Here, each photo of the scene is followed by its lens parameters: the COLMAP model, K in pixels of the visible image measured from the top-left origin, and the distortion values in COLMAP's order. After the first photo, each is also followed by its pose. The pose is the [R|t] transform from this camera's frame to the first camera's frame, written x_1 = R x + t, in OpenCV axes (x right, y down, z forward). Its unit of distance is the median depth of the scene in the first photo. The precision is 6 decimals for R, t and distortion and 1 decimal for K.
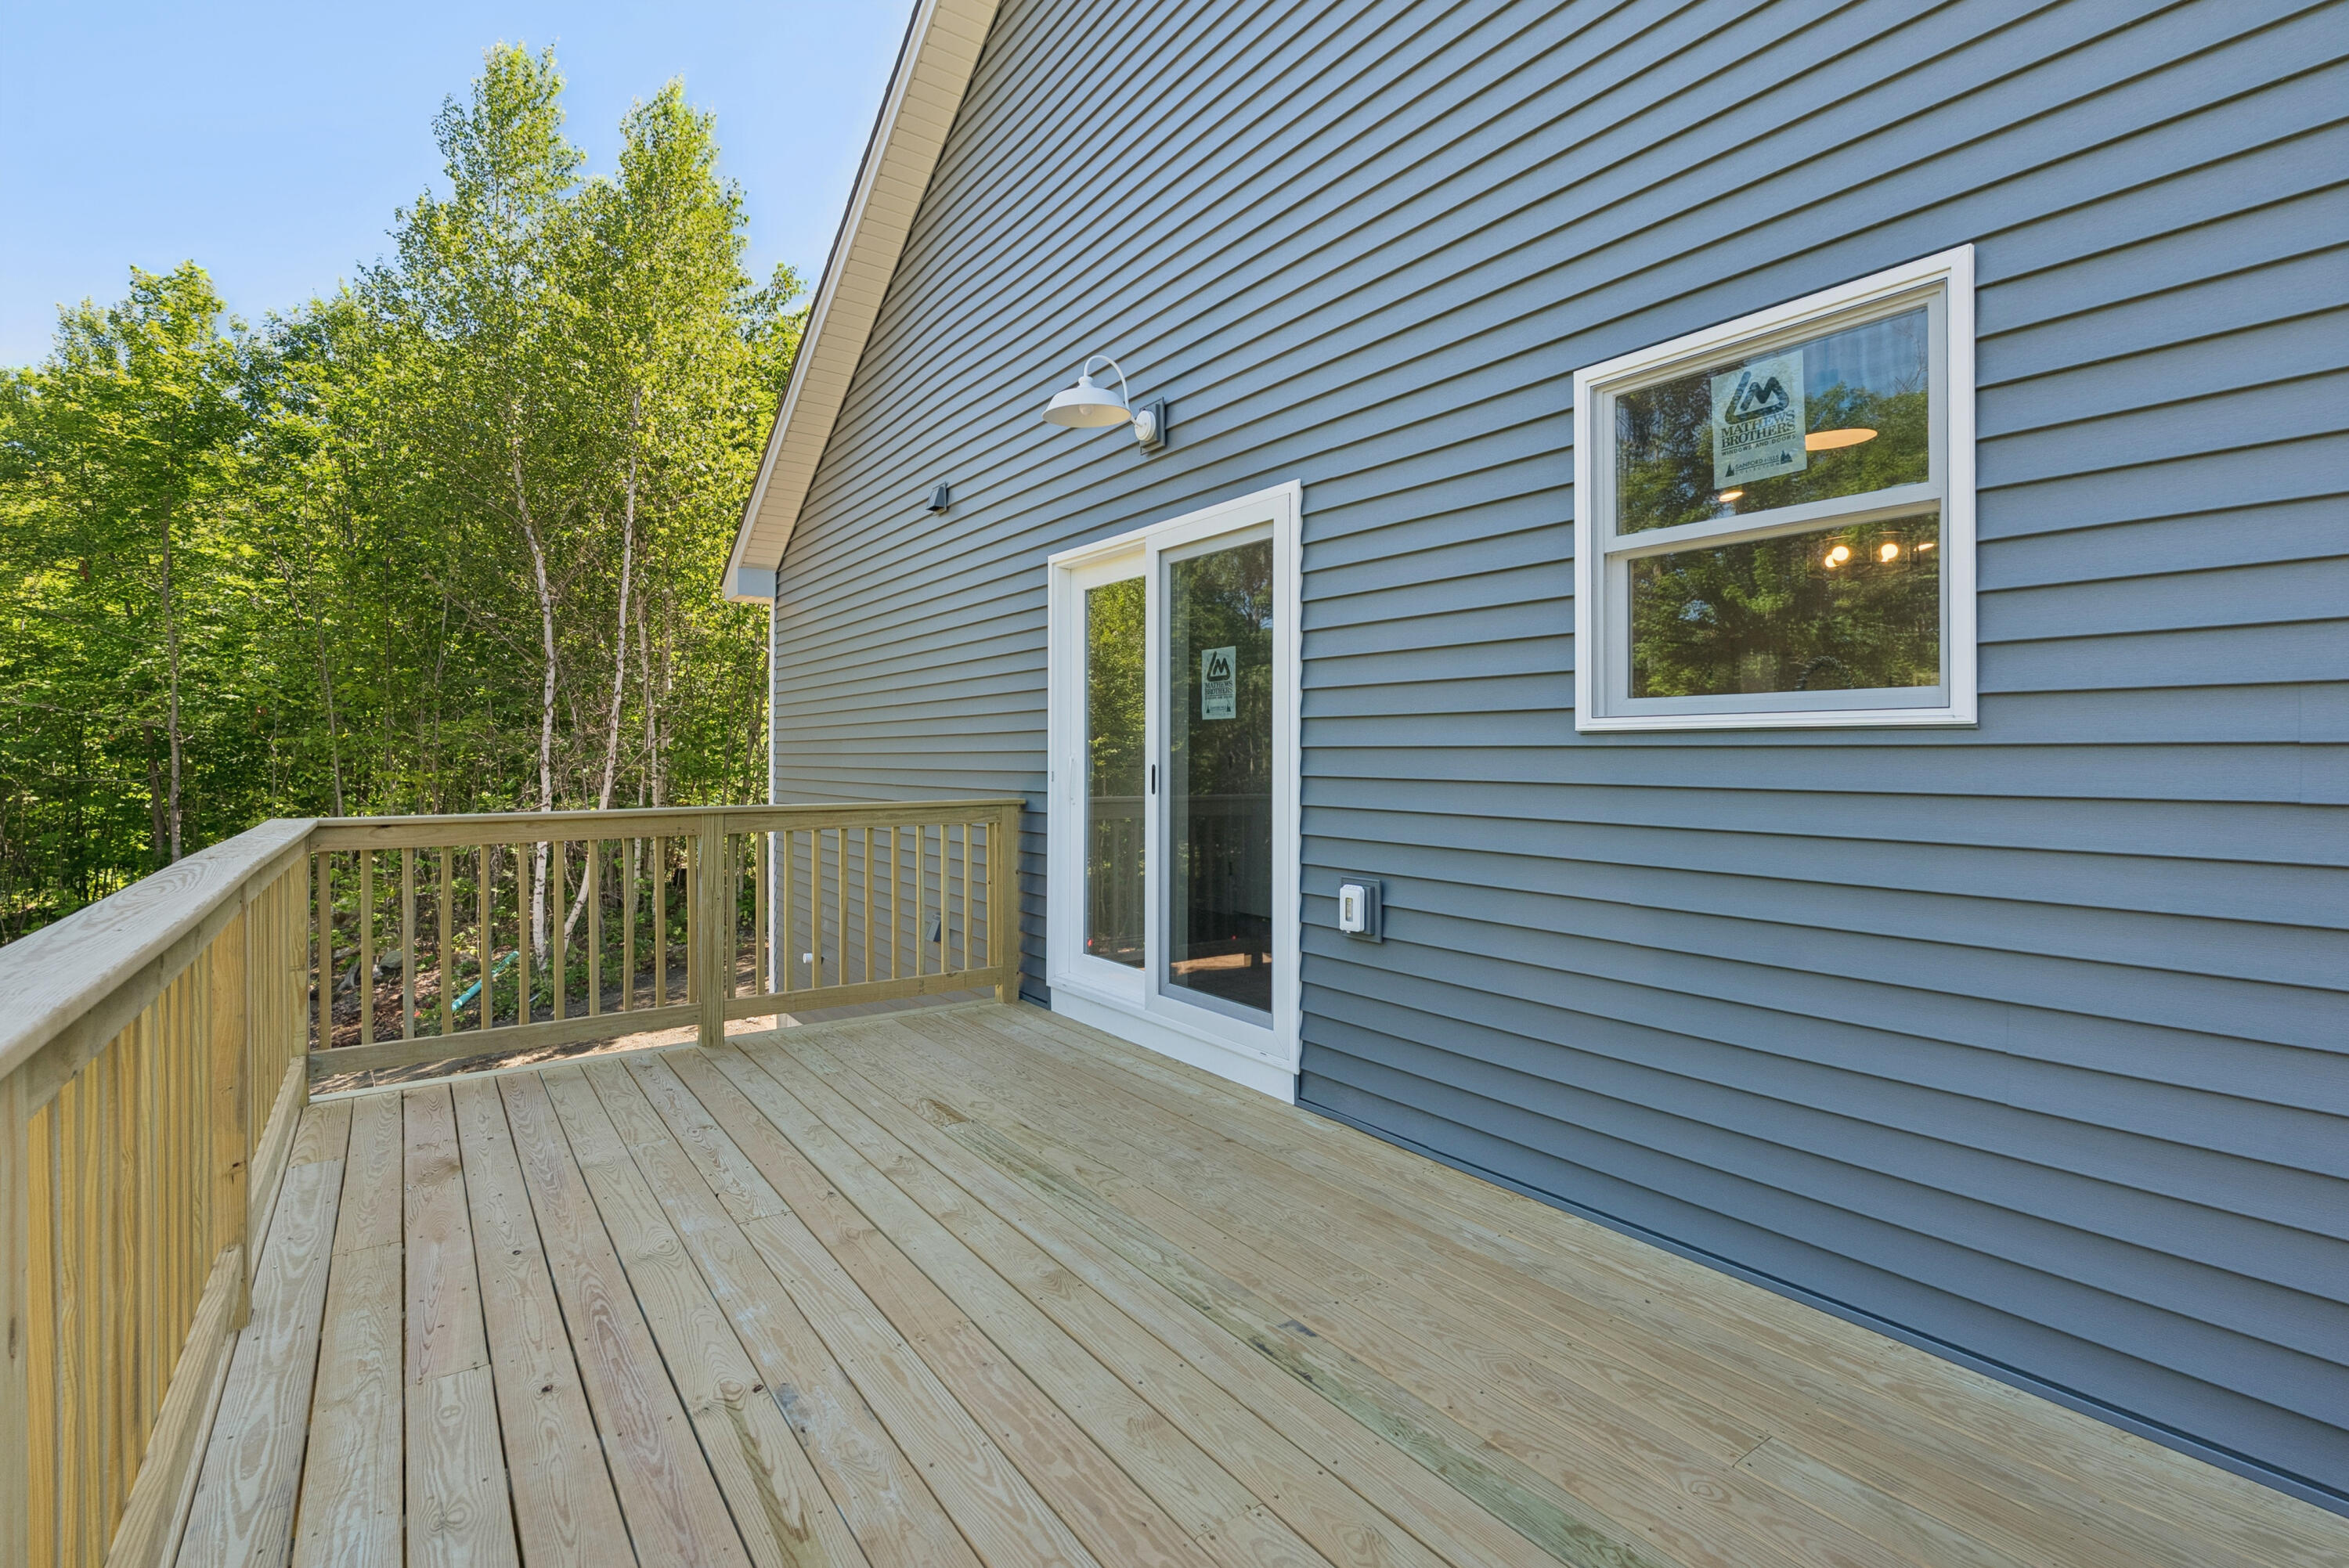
lens RADIAL K [[1093.5, 0, 1174.5], [0, 1093.5, 784.0], [0, 0, 1]] dist [-0.001365, -0.000288]
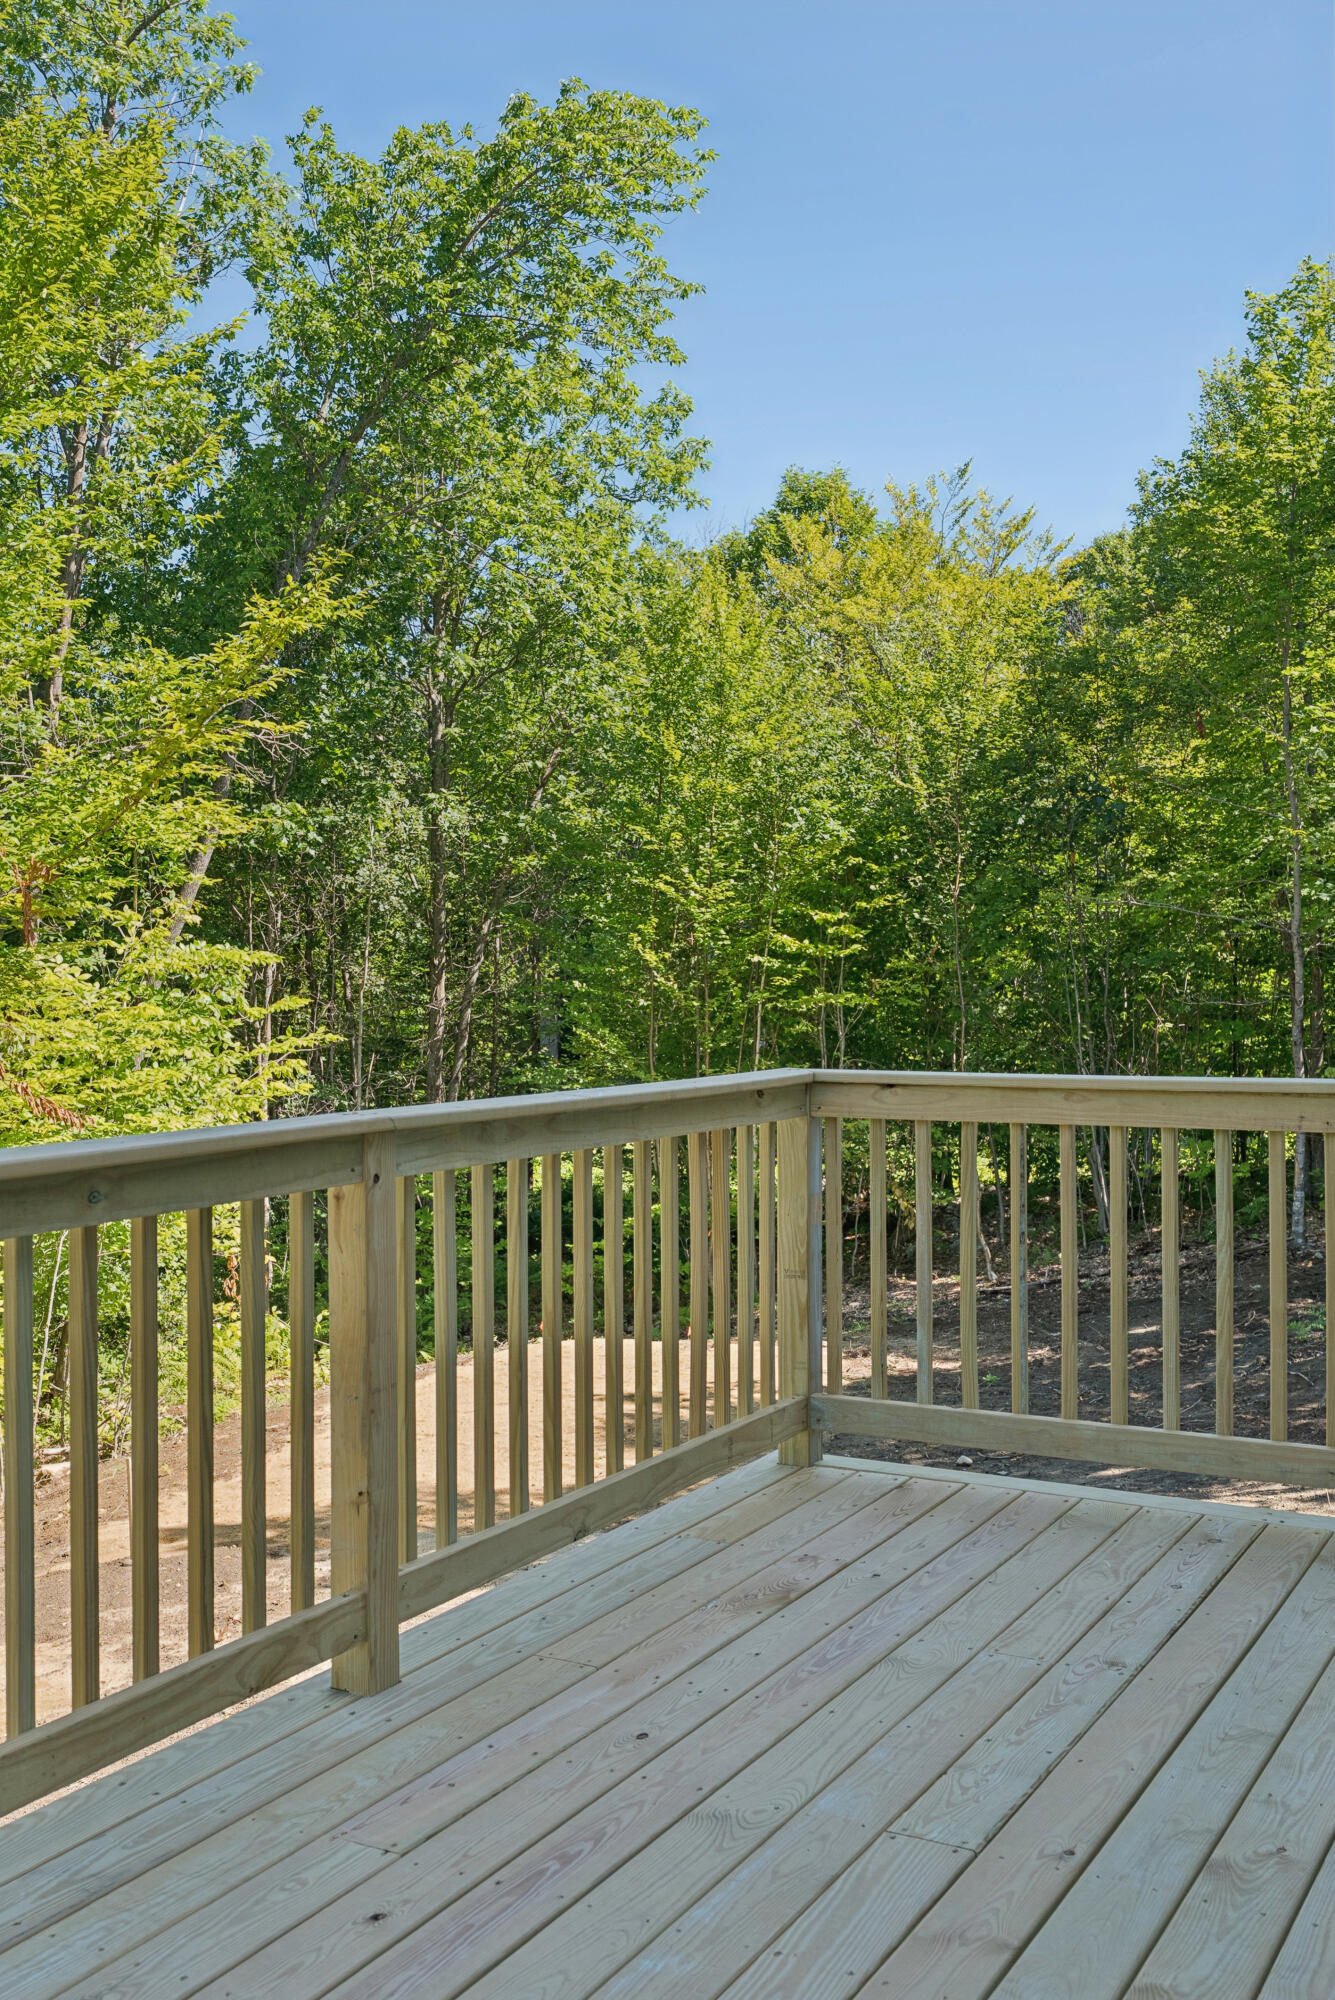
lens RADIAL K [[1992.8, 0, 667.5], [0, 1992.8, 1000.0], [0, 0, 1]] dist [-0.000246, 0.008001]
pose [[0.439123, 0.016118, -0.898282, 0.417895], [-0.022547, 0.999722, 0.006916, -0.025708], [0.898144, 0.017217, 0.439364, 0.399233]]
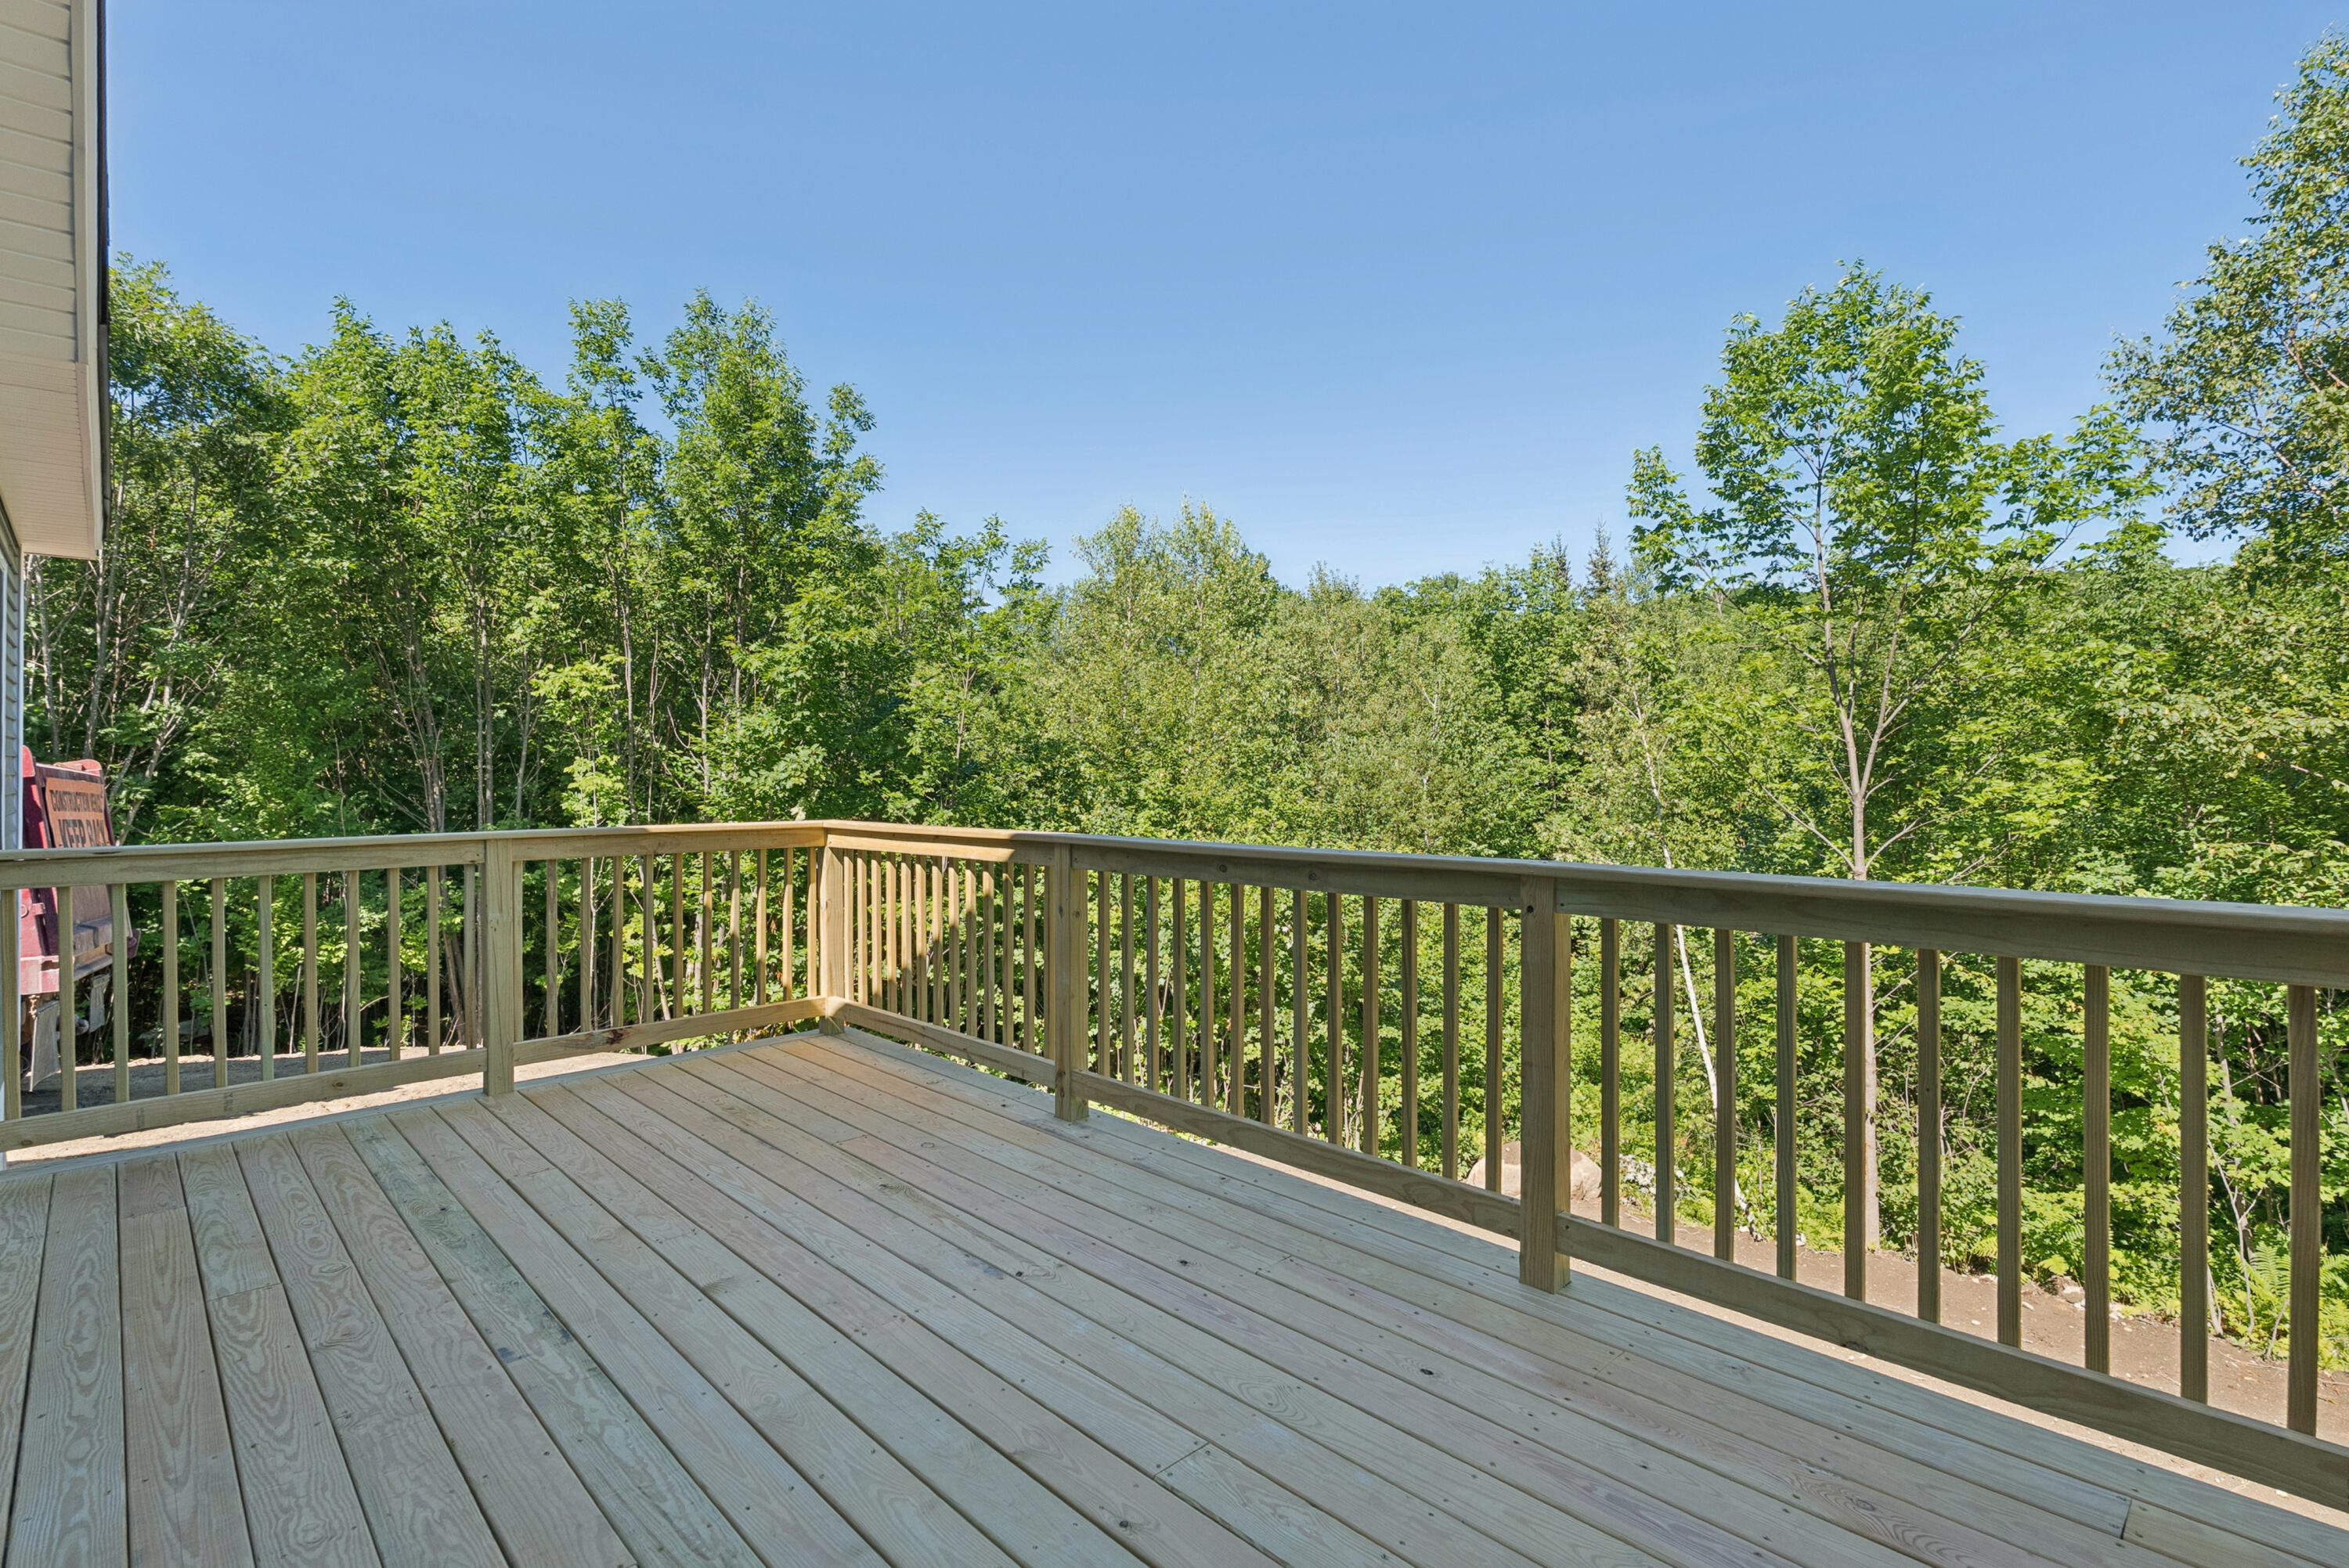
lens RADIAL K [[1093.5, 0, 1174.5], [0, 1093.5, 784.0], [0, 0, 1]] dist [-0.001365, -0.000288]
pose [[-0.987677, 0.005500, -0.156410, -0.244090], [0.000707, 0.999529, 0.030684, -0.035412], [0.156505, 0.030196, -0.987216, 1.506582]]
